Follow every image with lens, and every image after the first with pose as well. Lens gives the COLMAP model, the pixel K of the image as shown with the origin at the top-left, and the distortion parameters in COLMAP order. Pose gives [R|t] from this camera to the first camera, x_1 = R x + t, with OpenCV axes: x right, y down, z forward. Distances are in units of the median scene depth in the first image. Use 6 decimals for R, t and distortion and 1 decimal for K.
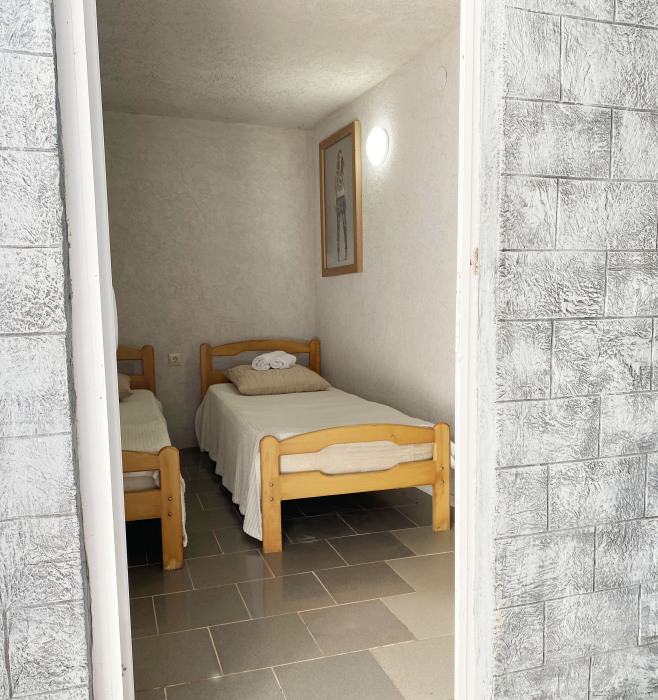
lens RADIAL K [[668.2, 0, 330.1], [0, 668.2, 394.5], [0, 0, 1]] dist [0.111667, -0.265486]
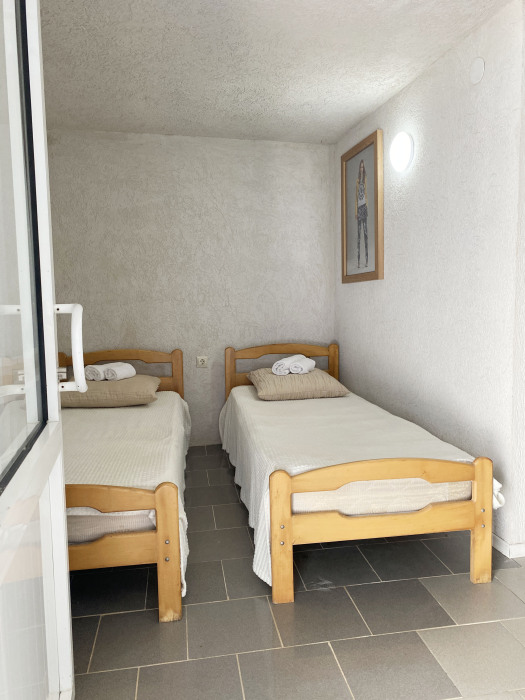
lens RADIAL K [[529.4, 0, 262.5], [0, 529.4, 350.0], [0, 0, 1]] dist [0.104183, -0.203407]
pose [[0.987632, 0.010413, -0.156446, -0.004256], [-0.016155, 0.999240, -0.035473, -0.049699], [0.155957, 0.037562, 0.987049, 0.209944]]
